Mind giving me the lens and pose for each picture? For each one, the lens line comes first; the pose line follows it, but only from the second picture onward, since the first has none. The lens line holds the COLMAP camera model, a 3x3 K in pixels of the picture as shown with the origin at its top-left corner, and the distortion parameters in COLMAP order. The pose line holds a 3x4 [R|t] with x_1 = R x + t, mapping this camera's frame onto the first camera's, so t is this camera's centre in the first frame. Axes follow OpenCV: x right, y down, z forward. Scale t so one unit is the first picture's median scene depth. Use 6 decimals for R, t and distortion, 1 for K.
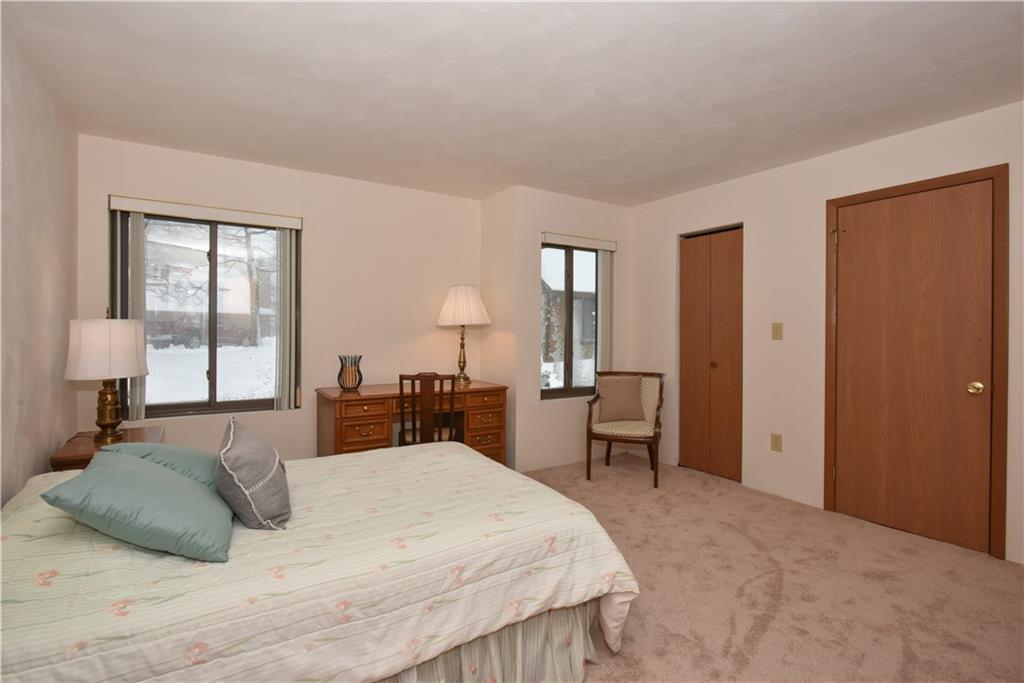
lens RADIAL K [[478.0, 0, 510.0], [0, 478.0, 336.9], [0, 0, 1]] dist [-0.016048, 0.000100]
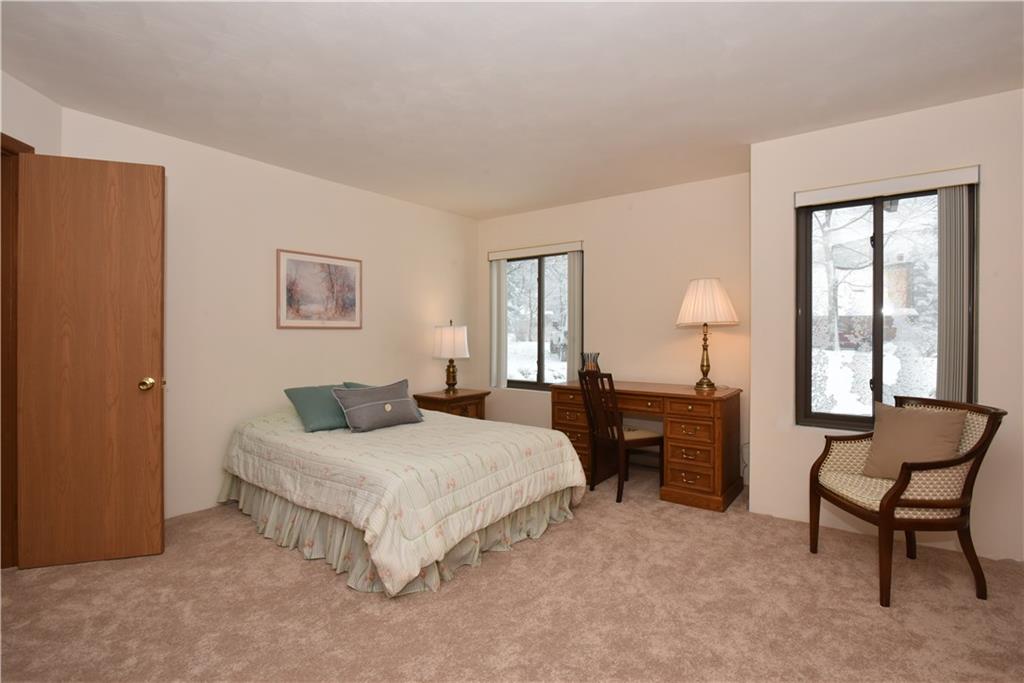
lens RADIAL K [[500.2, 0, 512.0], [0, 500.2, 341.5], [0, 0, 1]] dist [0.125779, 0.000079]
pose [[0.370309, 0.016852, -0.928756, 0.666813], [0.000583, 0.999831, 0.018374, -0.011132], [0.928909, -0.007346, 0.370236, 0.314770]]
